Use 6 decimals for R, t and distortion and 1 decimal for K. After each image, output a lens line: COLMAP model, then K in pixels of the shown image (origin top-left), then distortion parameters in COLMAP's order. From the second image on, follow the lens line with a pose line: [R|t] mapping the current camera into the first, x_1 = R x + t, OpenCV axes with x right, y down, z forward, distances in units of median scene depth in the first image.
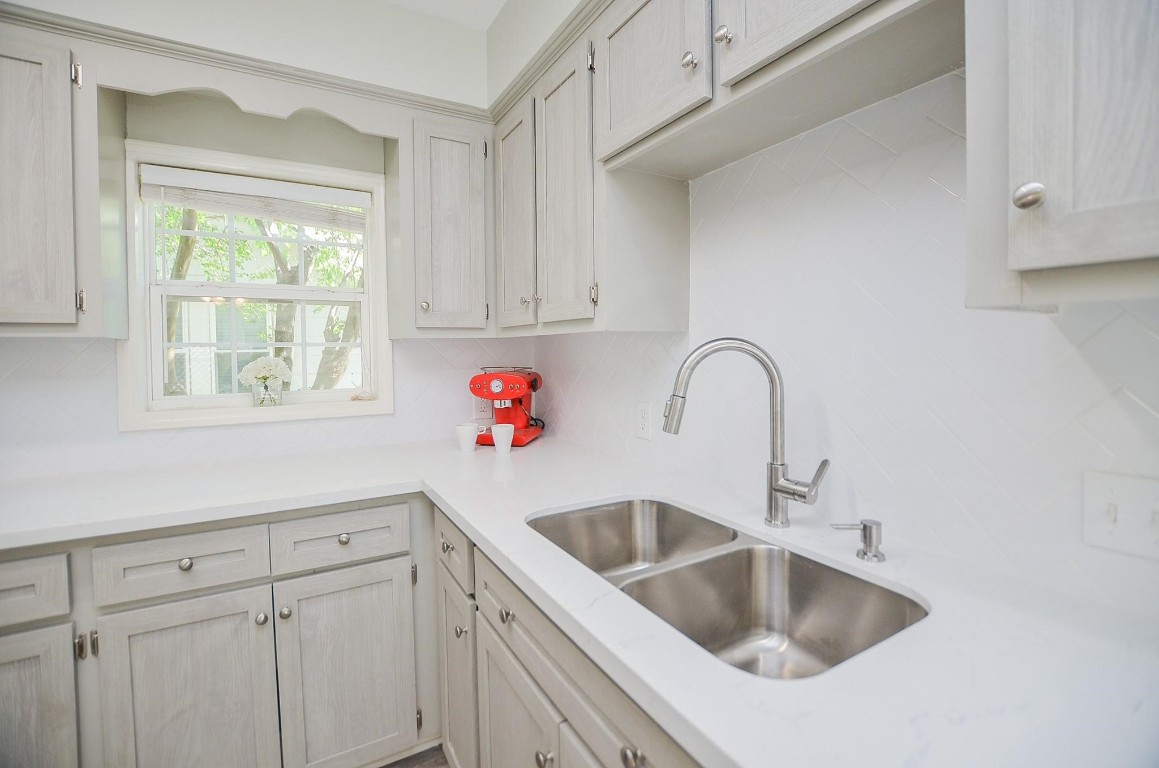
lens RADIAL K [[516.7, 0, 581.1], [0, 516.7, 361.5], [0, 0, 1]] dist [-0.031209, 0.000226]
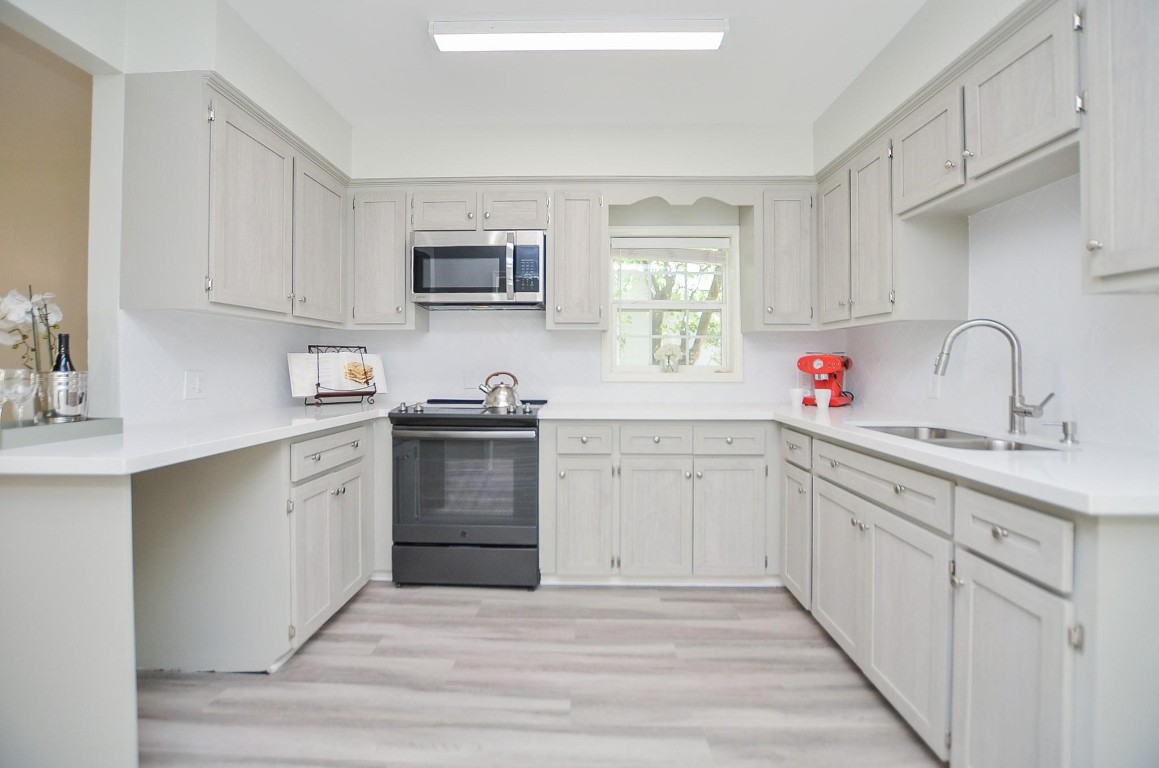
lens RADIAL K [[516.7, 0, 581.1], [0, 516.7, 361.5], [0, 0, 1]] dist [-0.031209, 0.000226]
pose [[0.853527, 0.012693, -0.520894, 0.027363], [-0.023654, 0.999616, -0.014401, 0.109543], [0.520511, 0.024613, 0.853500, -0.808741]]
